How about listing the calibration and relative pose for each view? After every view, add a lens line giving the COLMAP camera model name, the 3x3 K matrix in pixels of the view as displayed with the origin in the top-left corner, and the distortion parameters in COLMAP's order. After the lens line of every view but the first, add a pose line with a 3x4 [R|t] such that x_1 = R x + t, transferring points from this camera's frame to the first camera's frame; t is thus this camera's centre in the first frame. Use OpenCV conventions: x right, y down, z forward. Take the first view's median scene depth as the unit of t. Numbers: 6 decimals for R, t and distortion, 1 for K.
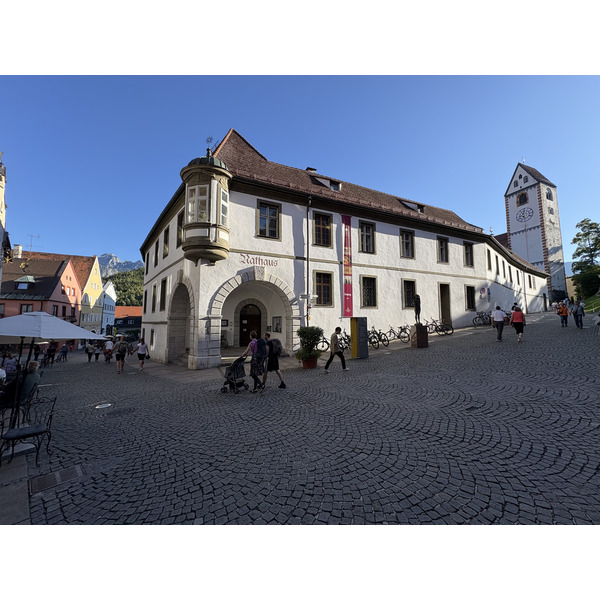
lens RADIAL K [[238.0, 0, 299.4], [0, 238.0, 302.0], [0, 0, 1]] dist [0.007865, 0.000345]
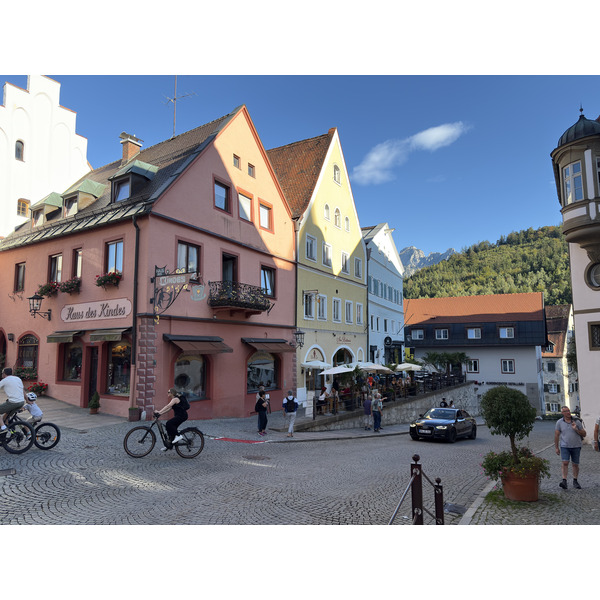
lens RADIAL K [[442.0, 0, 299.0], [0, 442.0, 301.9], [0, 0, 1]] dist [0.002382, -0.002376]
pose [[0.594458, -0.091535, -0.798900, -0.349620], [0.066647, 0.995690, -0.064490, 0.078322], [0.801360, -0.014908, 0.597997, 0.509037]]
